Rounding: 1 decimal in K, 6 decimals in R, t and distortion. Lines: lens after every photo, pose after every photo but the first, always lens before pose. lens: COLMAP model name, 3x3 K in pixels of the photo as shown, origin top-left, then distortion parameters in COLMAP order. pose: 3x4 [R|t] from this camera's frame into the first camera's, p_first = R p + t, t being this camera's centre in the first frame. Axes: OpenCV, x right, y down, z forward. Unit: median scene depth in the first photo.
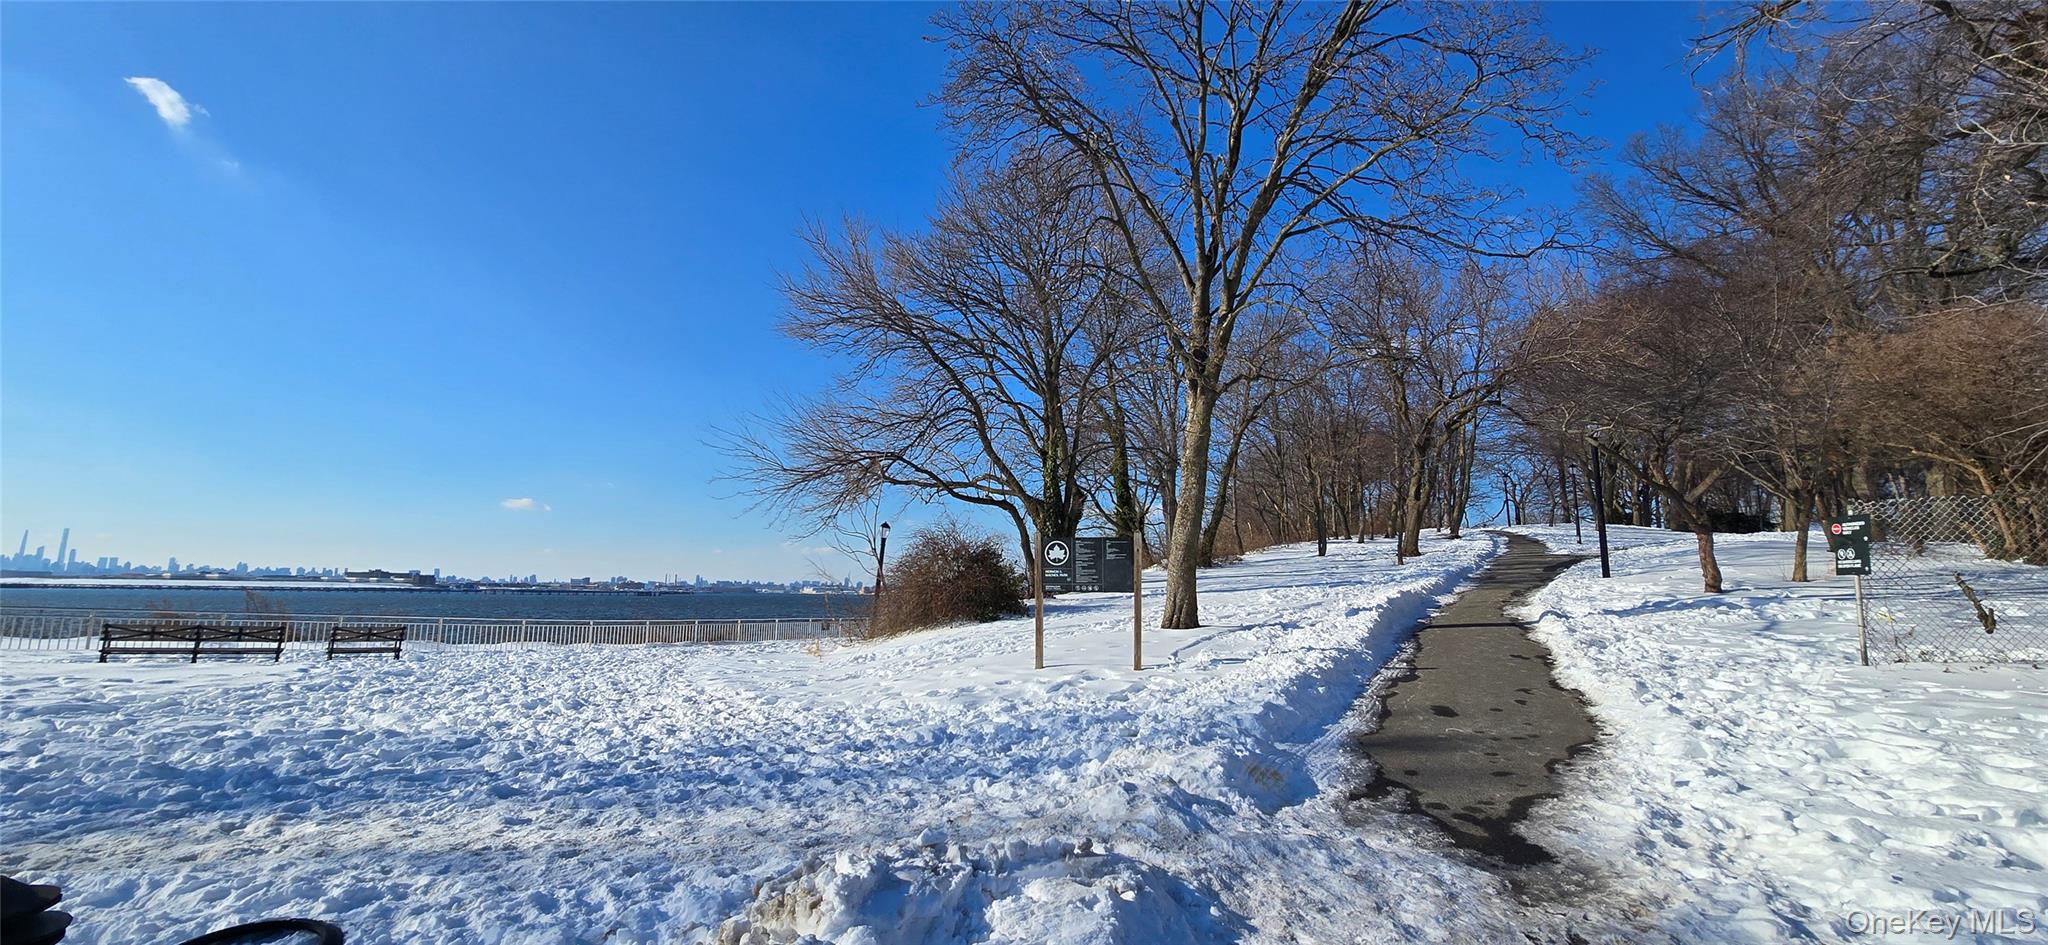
lens RADIAL K [[853.5, 0, 1024.0], [0, 853.5, 472.5], [0, 0, 1]] dist [0.000882, -0.009103]
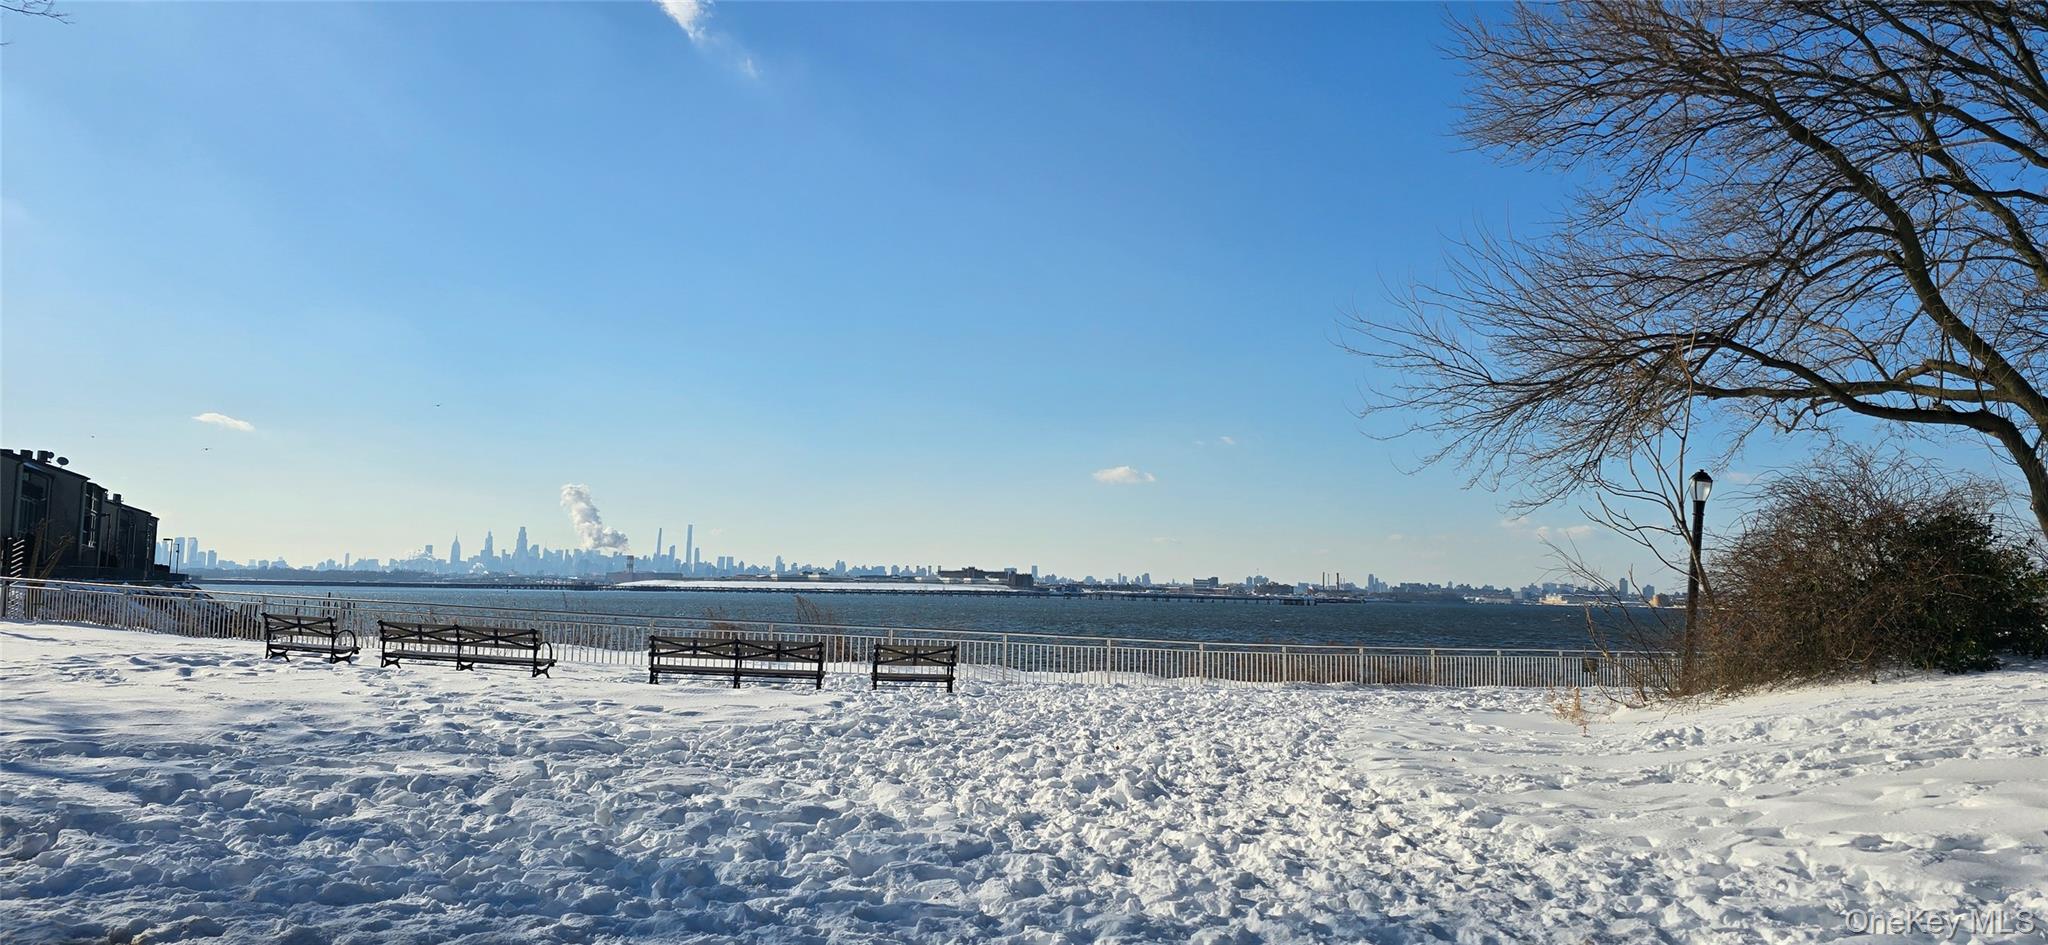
lens RADIAL K [[1367.7, 0, 1024.0], [0, 1367.7, 472.5], [0, 0, 1]] dist [0.080573, -0.087702]
pose [[0.819568, -0.044592, -0.571244, -0.024578], [0.071058, 0.997181, 0.024106, 0.013136], [0.568559, -0.060348, 0.820426, 0.102051]]
